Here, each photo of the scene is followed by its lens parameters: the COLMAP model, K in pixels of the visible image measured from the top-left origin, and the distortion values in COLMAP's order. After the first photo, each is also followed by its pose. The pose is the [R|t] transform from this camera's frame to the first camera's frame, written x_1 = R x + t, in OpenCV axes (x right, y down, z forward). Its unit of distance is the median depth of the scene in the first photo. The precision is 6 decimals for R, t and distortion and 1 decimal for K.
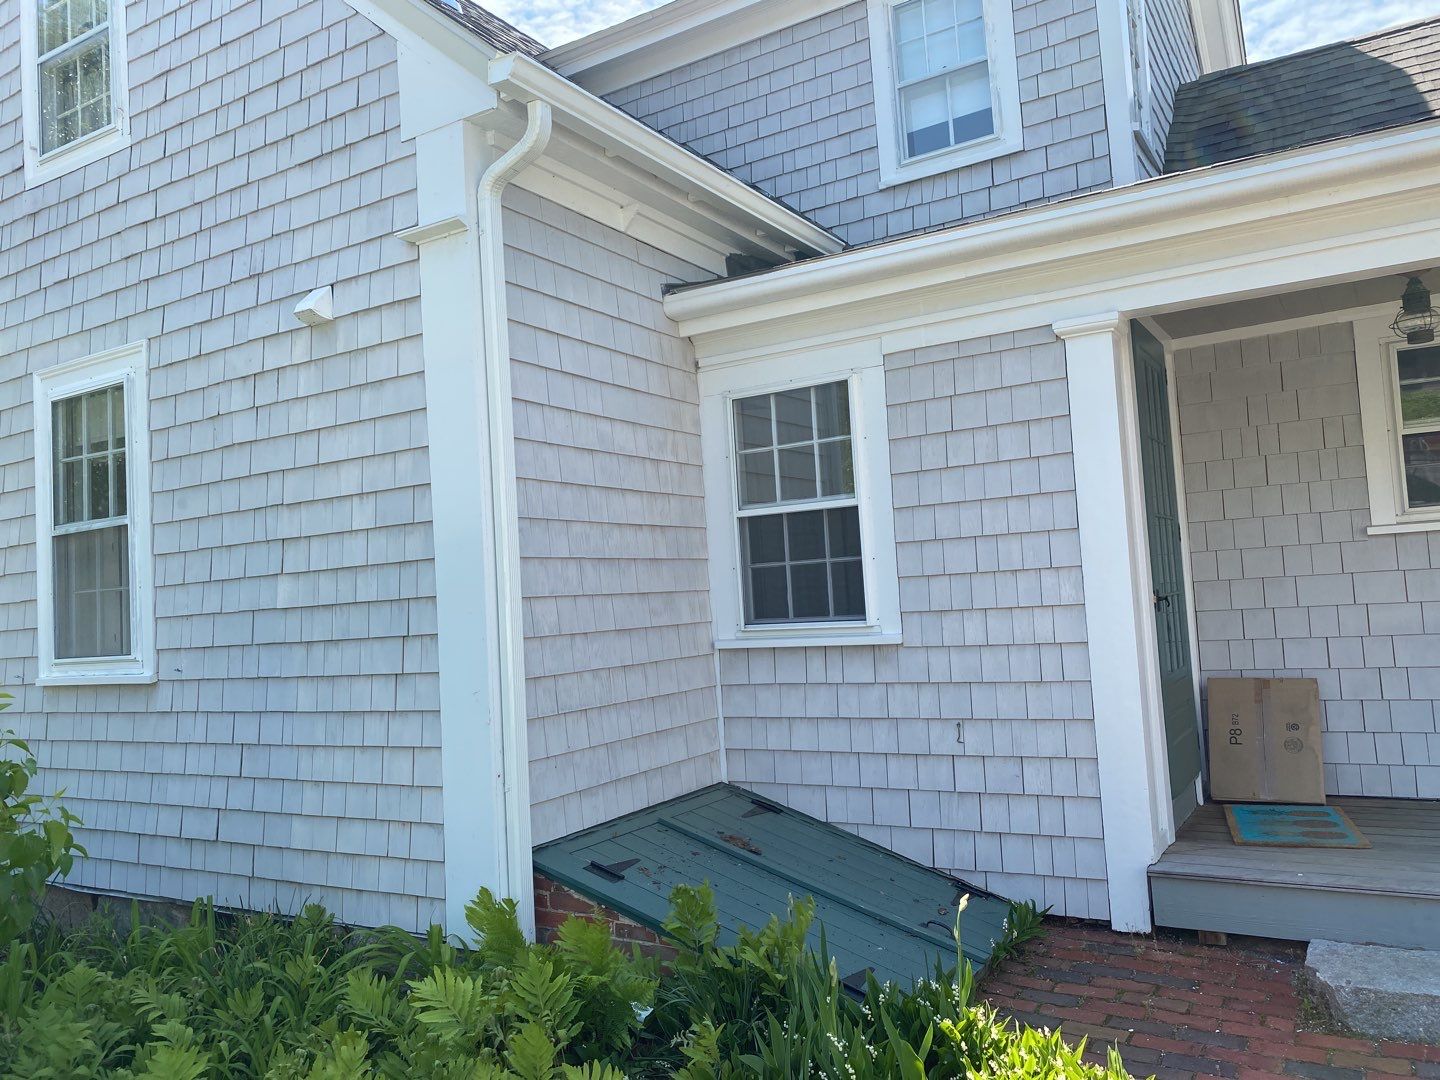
lens RADIAL K [[1095.3, 0, 709.4], [0, 1095.3, 529.2], [0, 0, 1]] dist [0.045261, -0.054484]
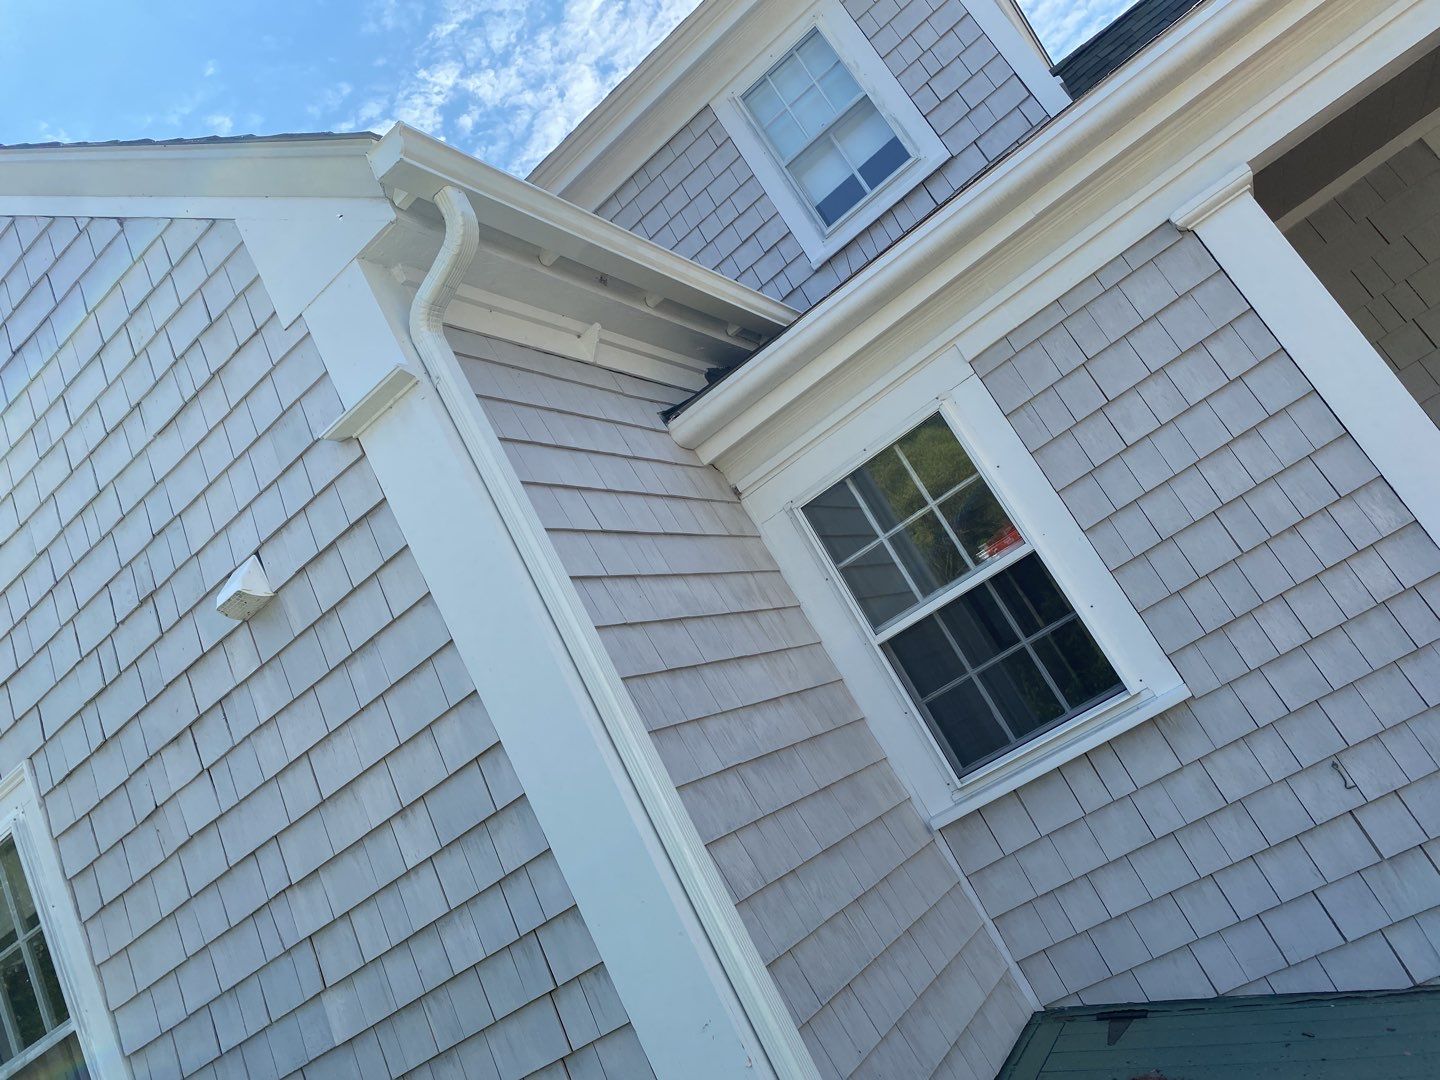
lens RADIAL K [[1095.3, 0, 699.0], [0, 1095.3, 519.1], [0, 0, 1]] dist [0.045261, -0.054484]
pose [[0.909509, -0.399872, 0.113556, -0.148415], [0.415596, 0.880331, -0.228686, 0.035803], [-0.008521, 0.255185, 0.966855, 0.295911]]
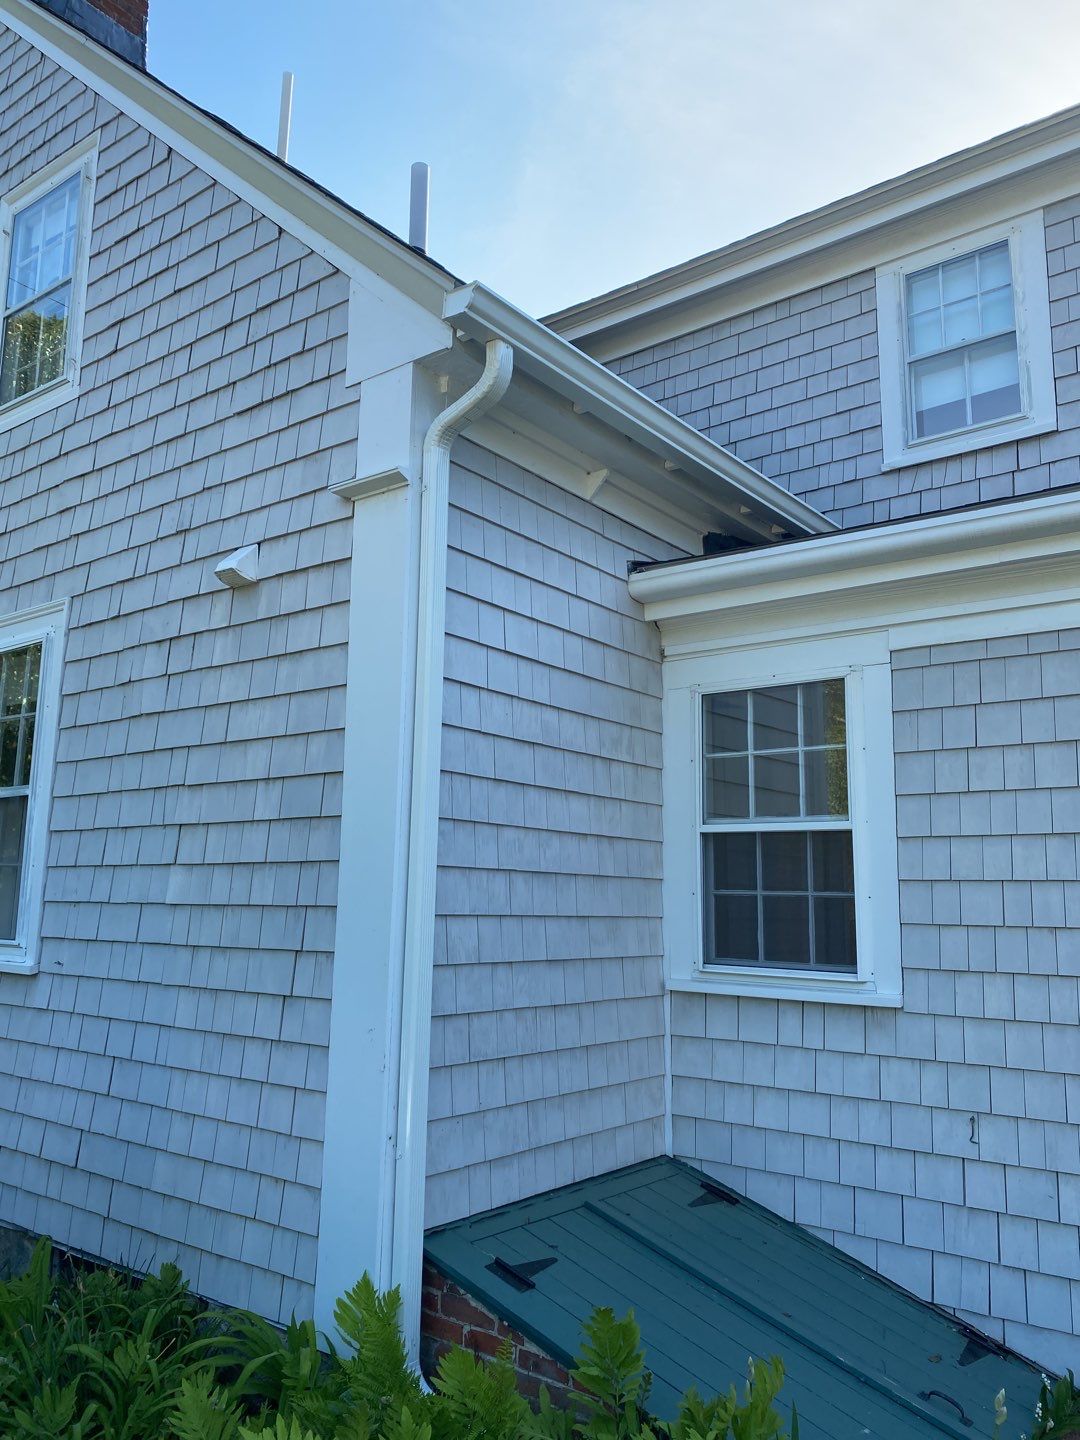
lens RADIAL K [[1107.7, 0, 530.7], [0, 1107.7, 718.5], [0, 0, 1]] dist [0.040109, -0.064127]
pose [[0.990538, 0.056988, -0.124850, -0.003371], [-0.069081, 0.993100, -0.094769, -0.009590], [0.118588, 0.102497, 0.987639, 0.143252]]
